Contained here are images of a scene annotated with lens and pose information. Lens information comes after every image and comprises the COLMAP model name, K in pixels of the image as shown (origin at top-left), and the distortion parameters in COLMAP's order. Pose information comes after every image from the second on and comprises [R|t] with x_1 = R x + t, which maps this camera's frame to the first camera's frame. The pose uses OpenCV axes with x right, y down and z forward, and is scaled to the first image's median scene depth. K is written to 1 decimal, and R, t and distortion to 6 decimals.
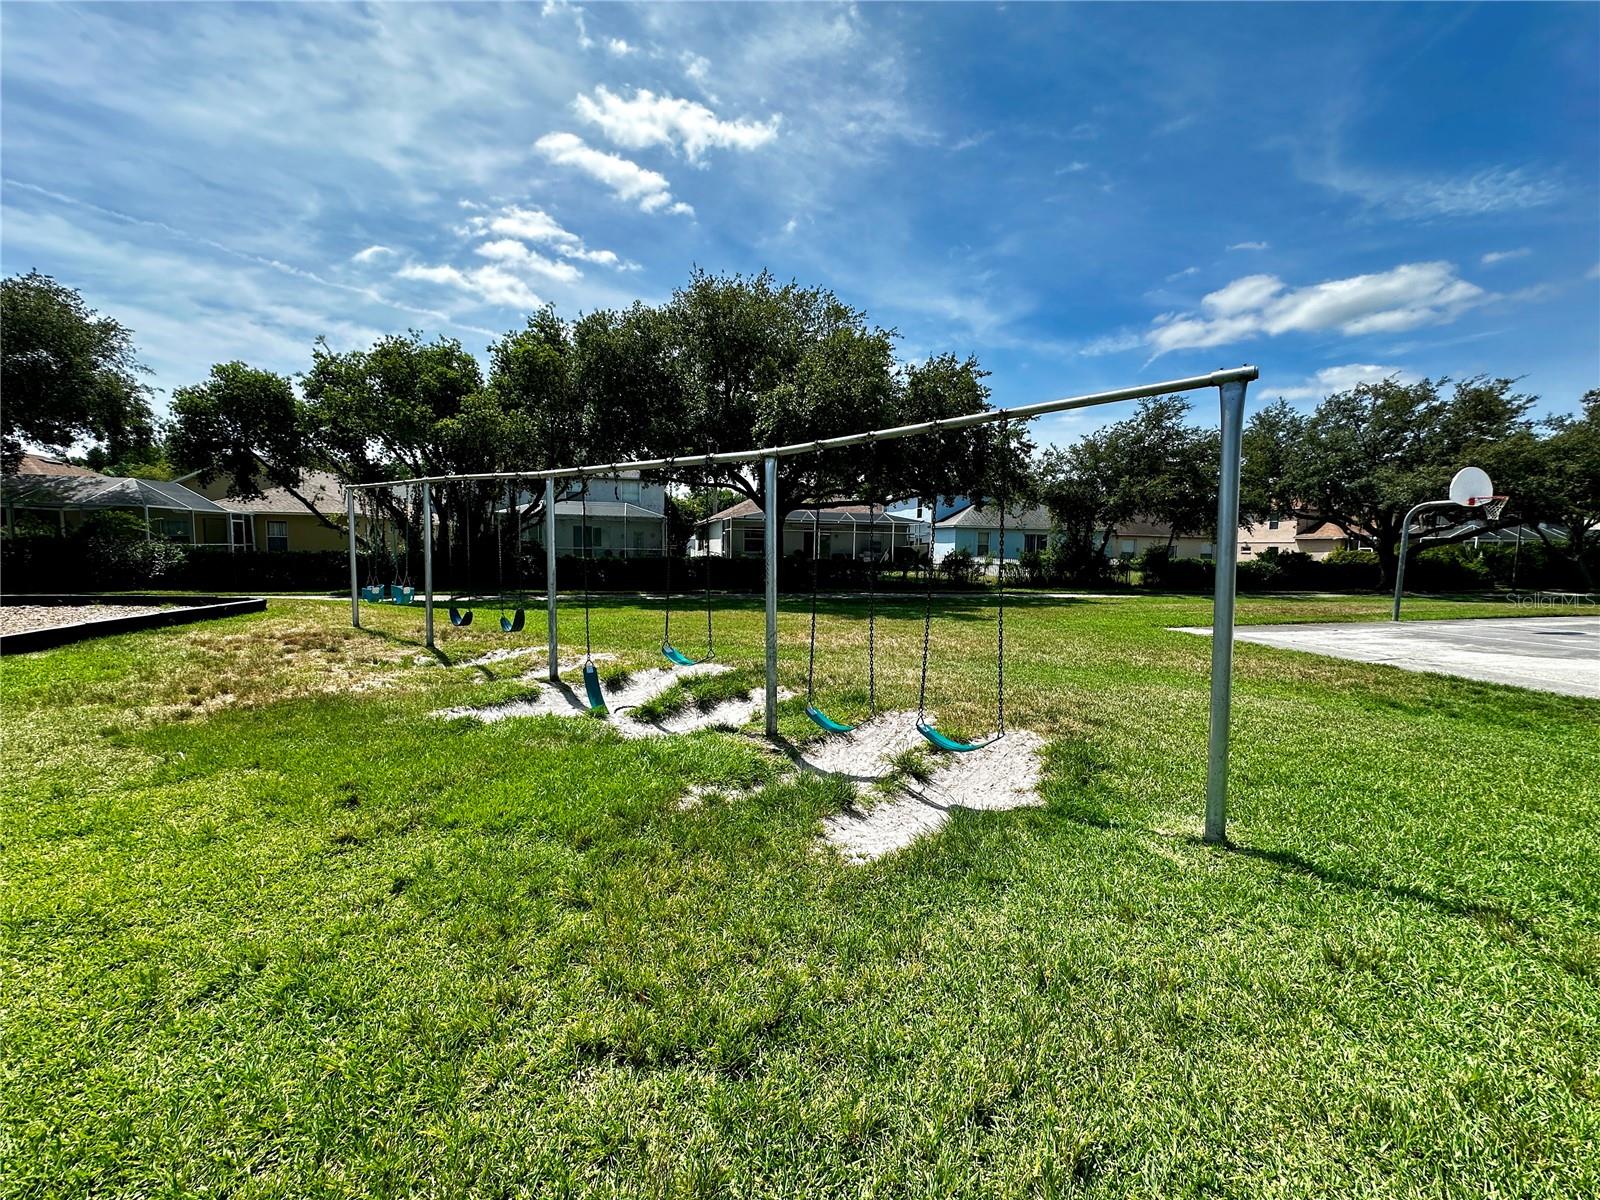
lens RADIAL K [[642.3, 0, 800.0], [0, 642.3, 600.0], [0, 0, 1]] dist [-0.000442, -0.000005]
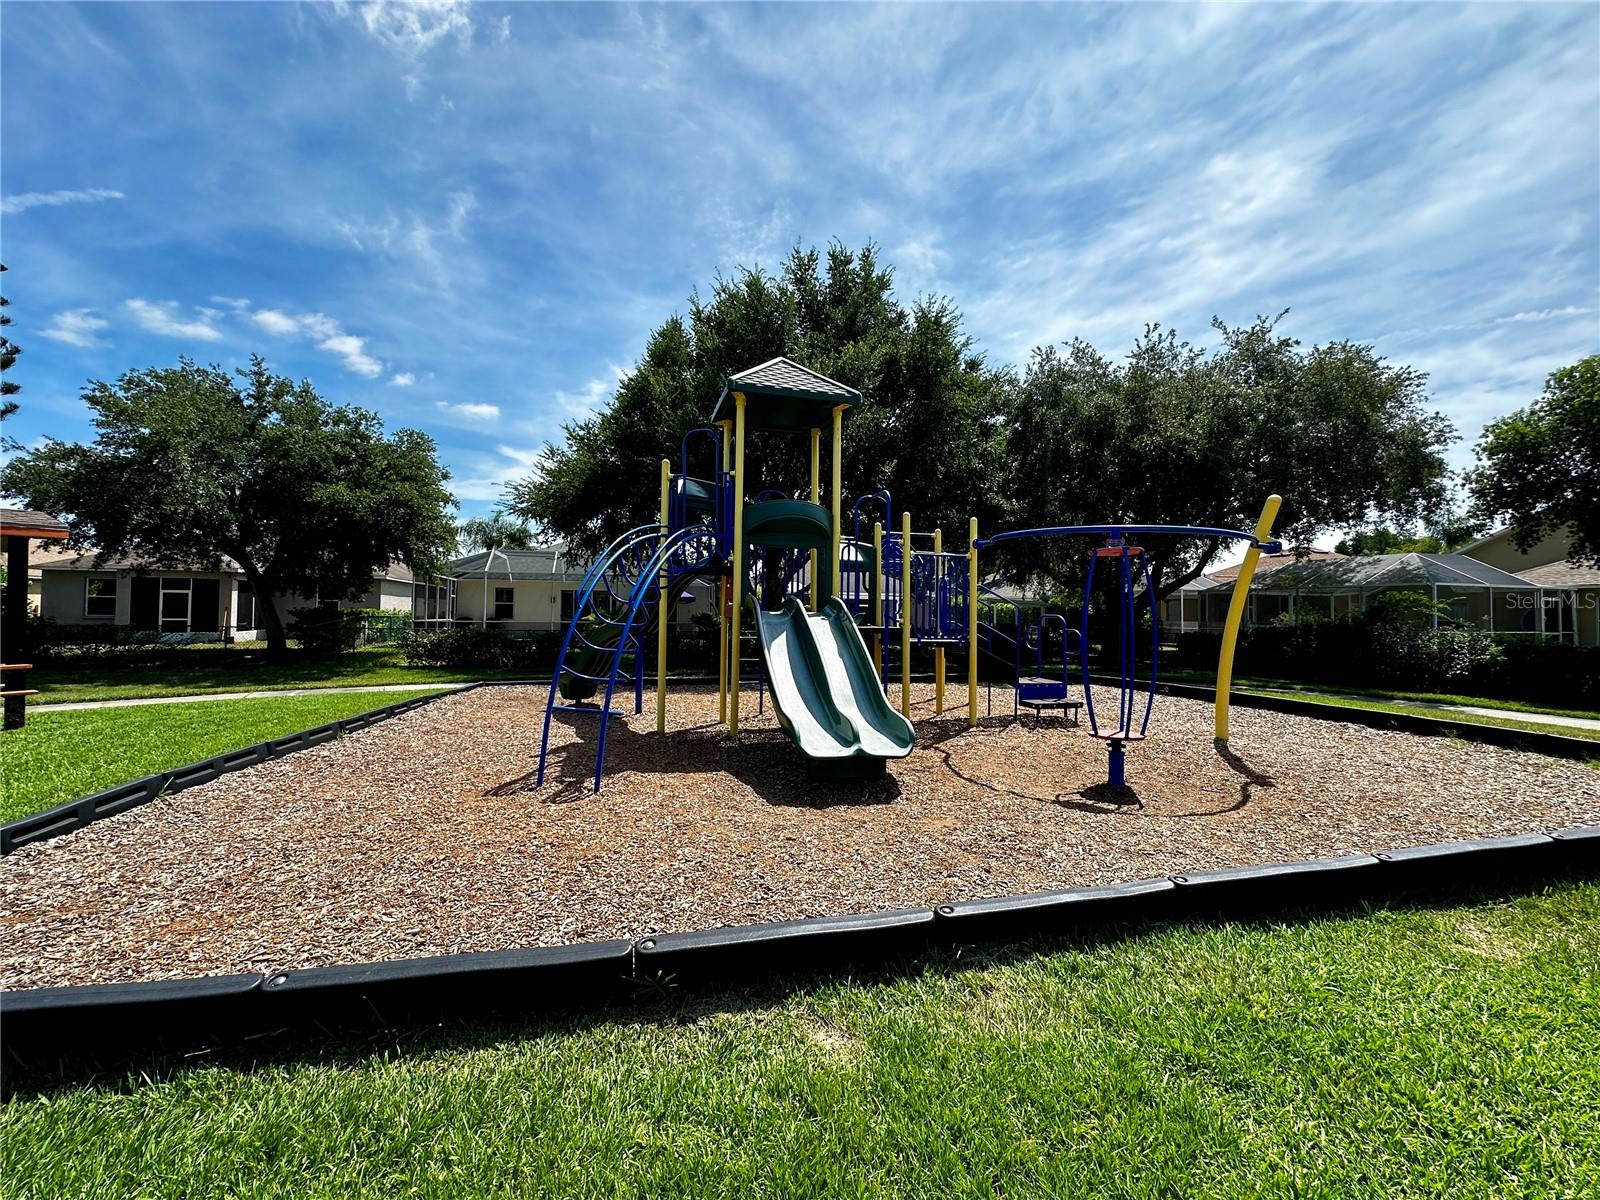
lens RADIAL K [[642.3, 0, 800.0], [0, 642.3, 600.0], [0, 0, 1]] dist [-0.000442, -0.000005]
pose [[0.056581, -0.041021, -0.997555, -0.279344], [-0.092076, 0.994683, -0.046125, -0.018390], [0.994143, 0.094461, 0.052503, 0.184876]]
